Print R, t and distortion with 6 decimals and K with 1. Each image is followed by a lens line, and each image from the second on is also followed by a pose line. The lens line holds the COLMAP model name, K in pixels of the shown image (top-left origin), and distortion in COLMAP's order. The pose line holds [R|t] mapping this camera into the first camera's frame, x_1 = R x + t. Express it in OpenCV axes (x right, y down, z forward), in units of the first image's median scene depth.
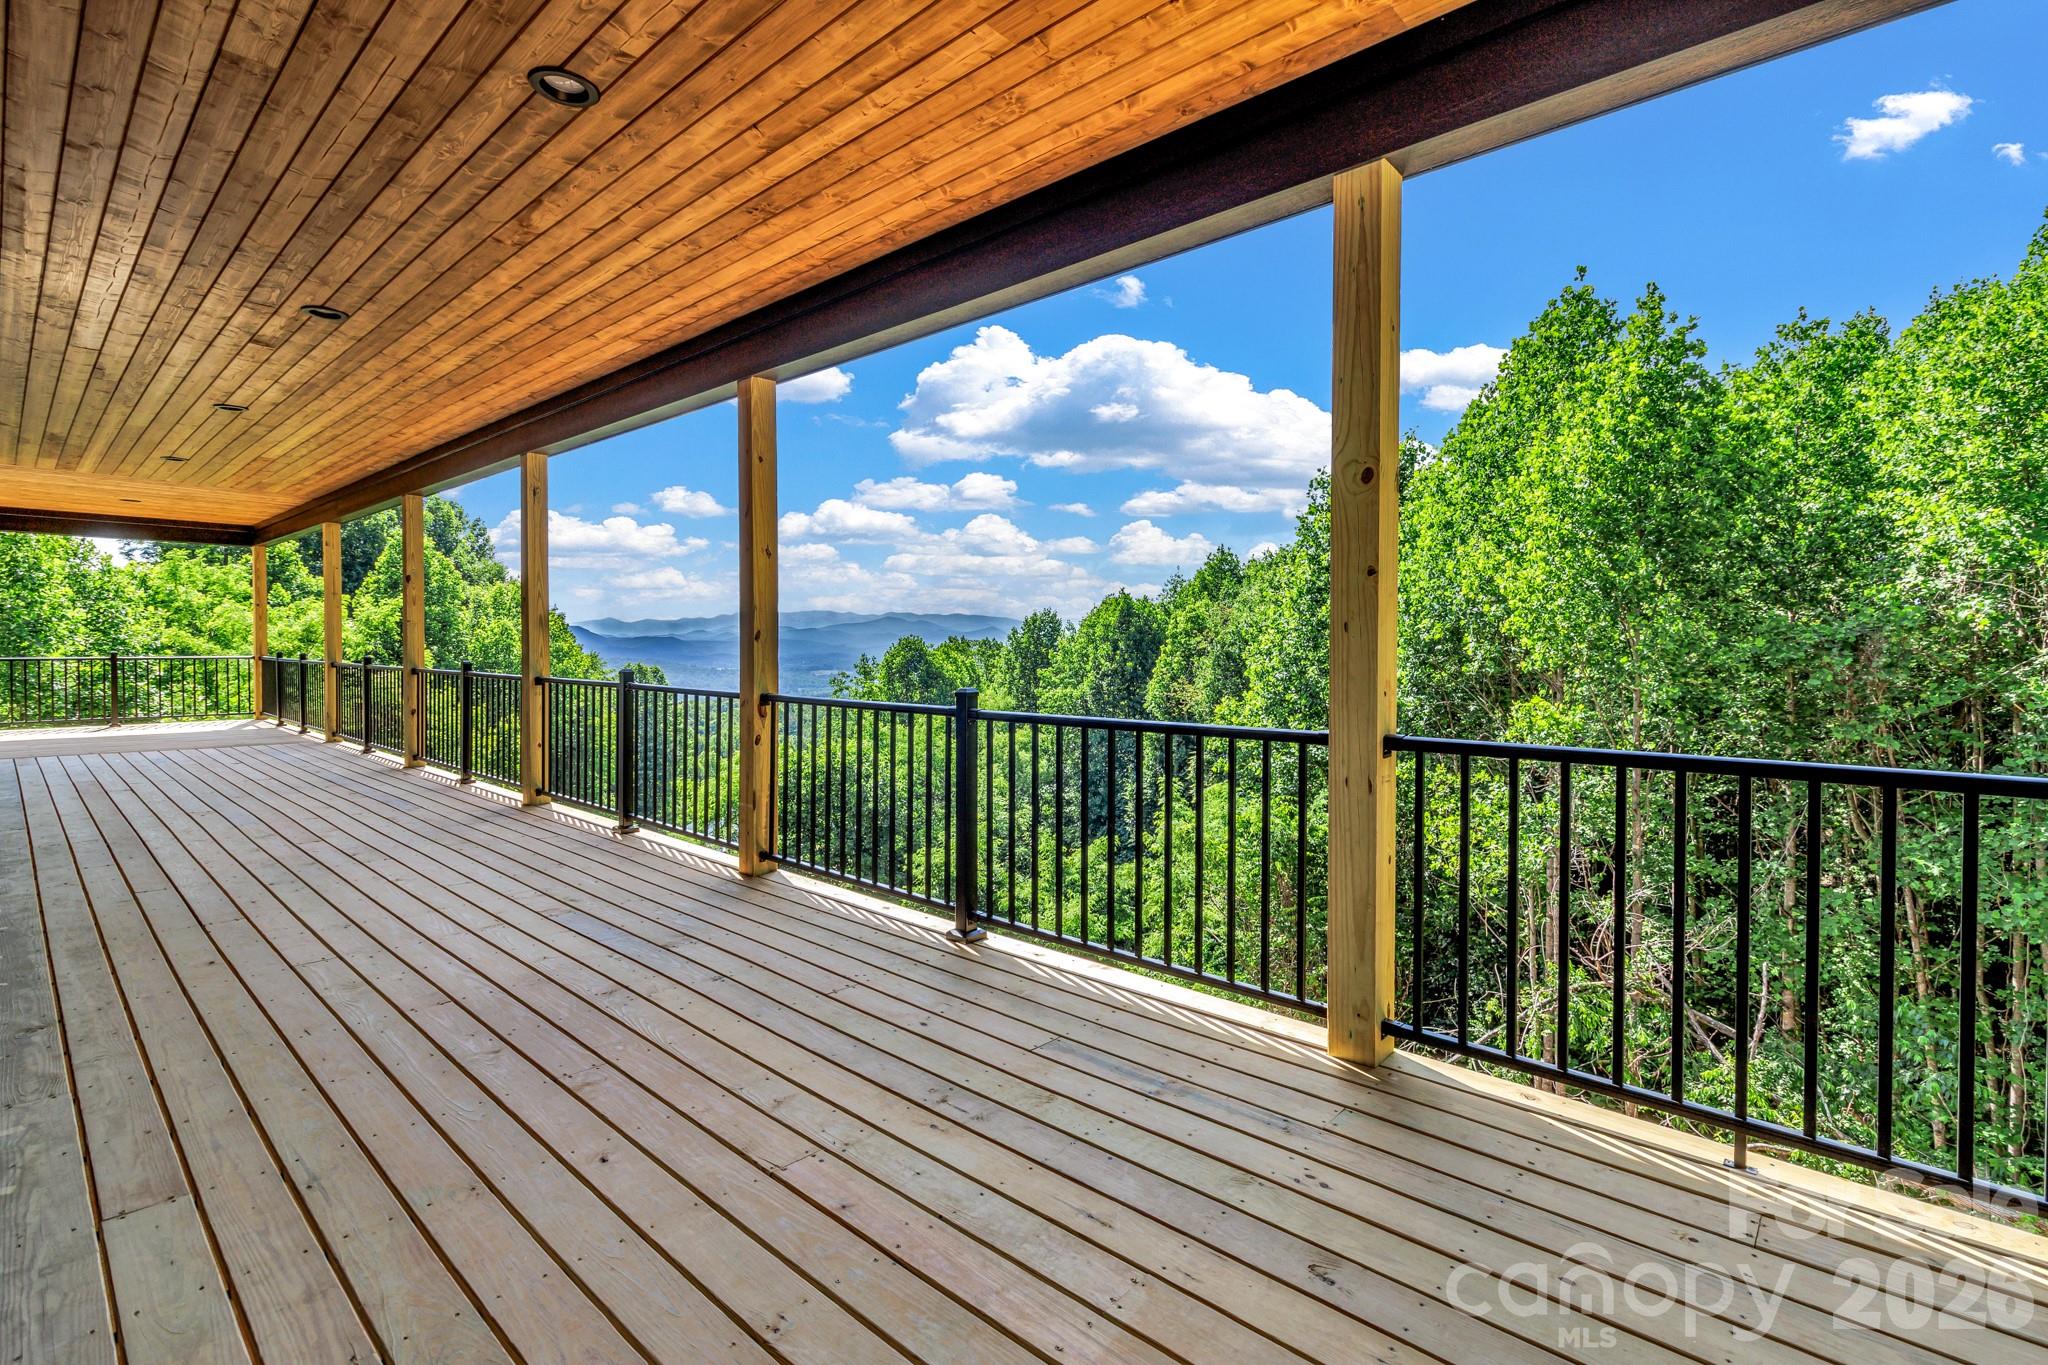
lens RADIAL K [[949.1, 0, 1028.6], [0, 949.1, 662.0], [0, 0, 1]] dist [0.016428, 0.000016]
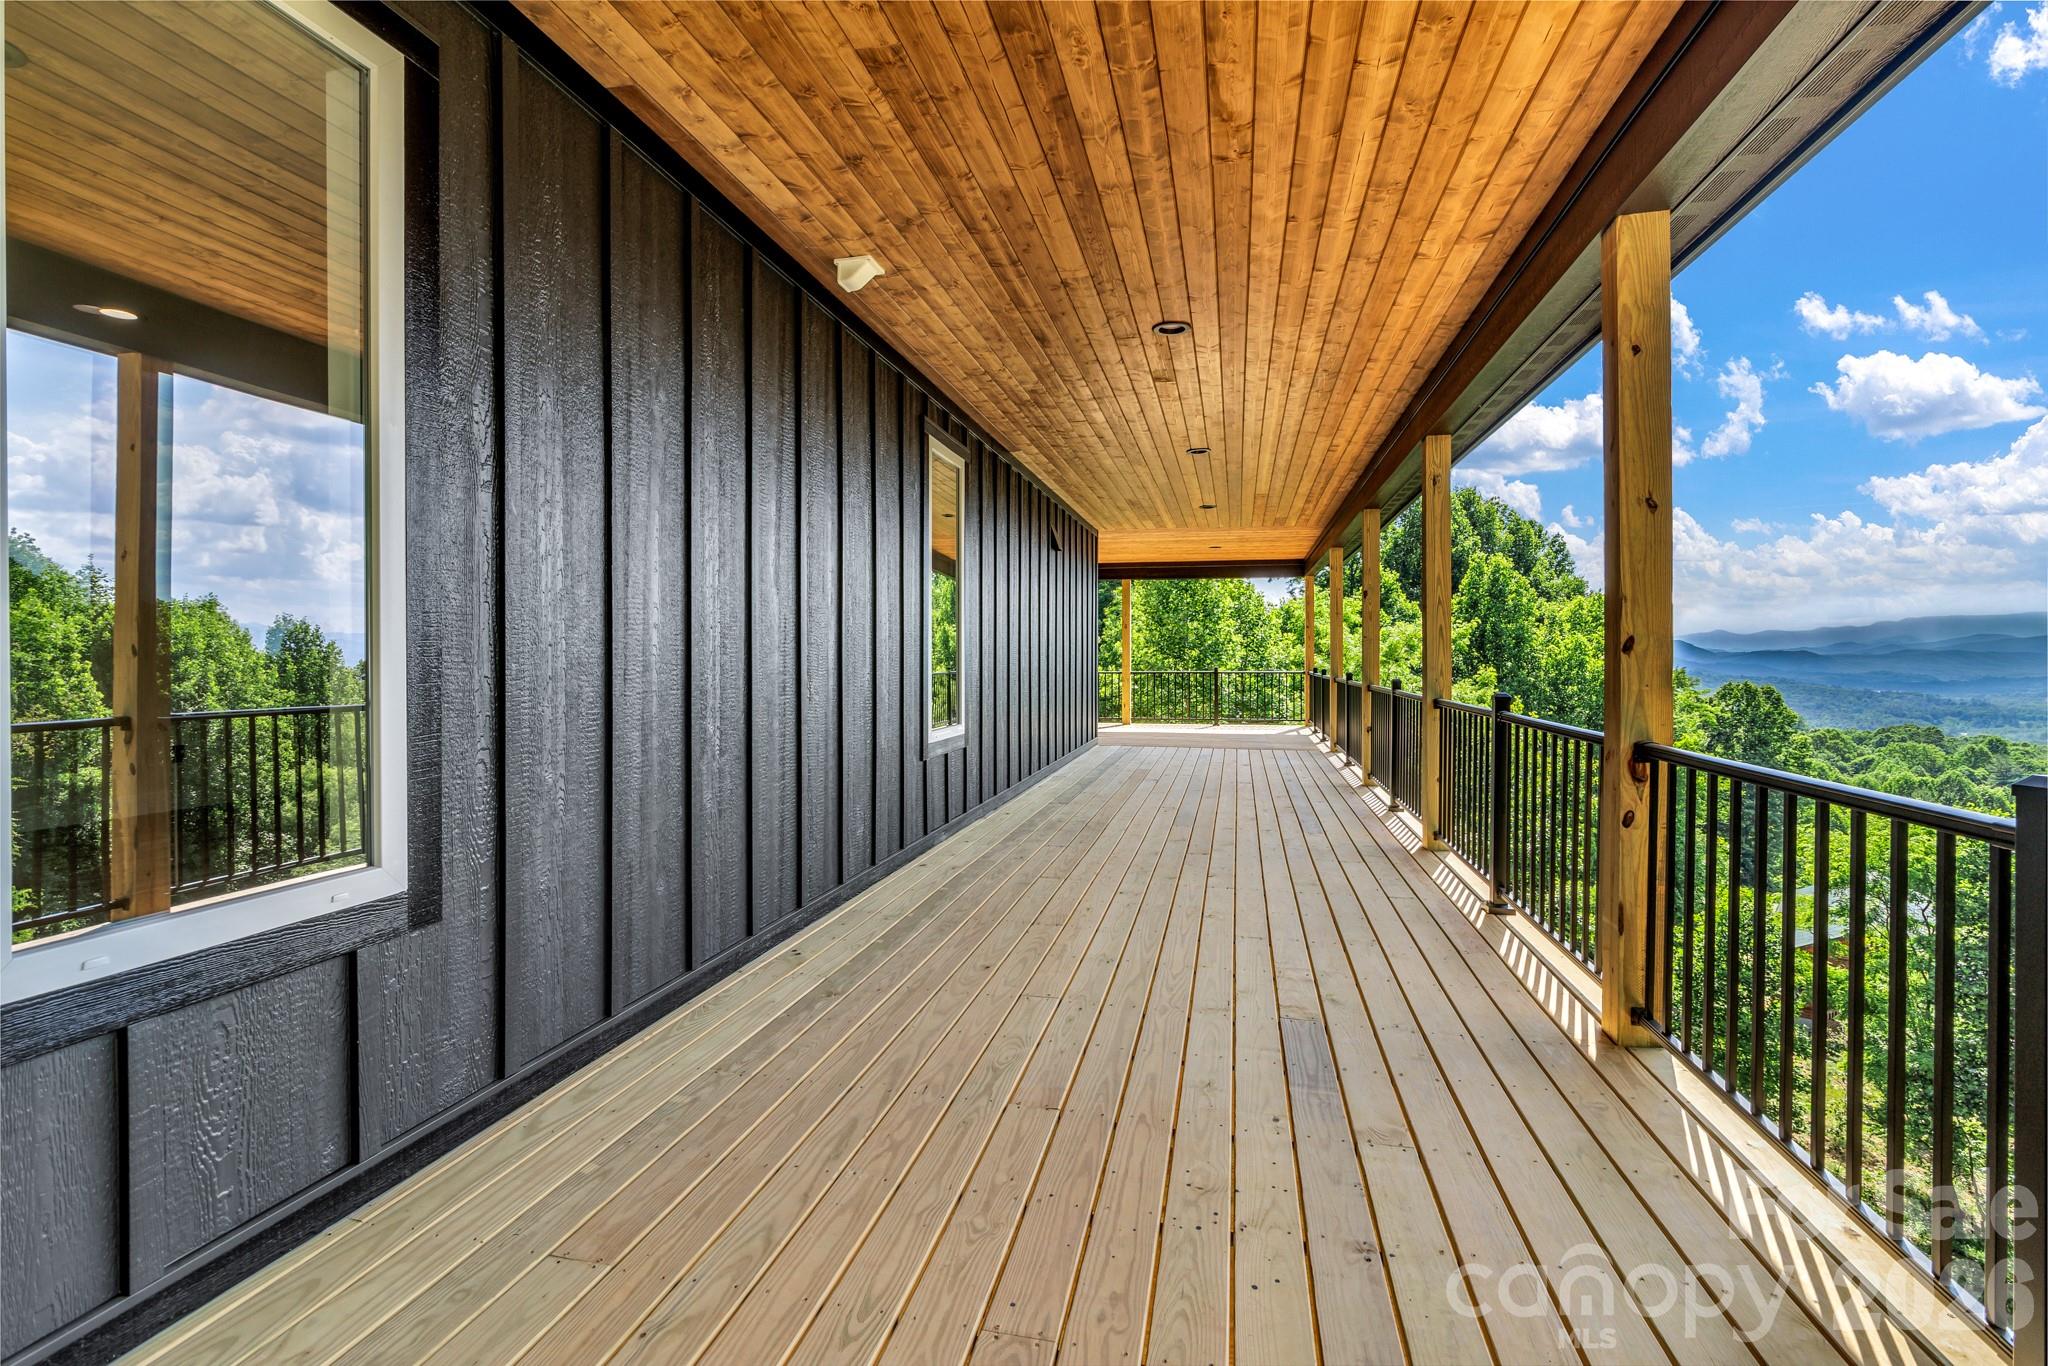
lens RADIAL K [[949.1, 0, 1028.6], [0, 949.1, 662.5], [0, 0, 1]] dist [0.016428, 0.000016]
pose [[0.501526, 0.001033, -0.865142, 0.041983], [-0.015906, 0.999841, -0.008027, -0.004757], [0.864997, 0.017786, 0.501462, 0.325543]]
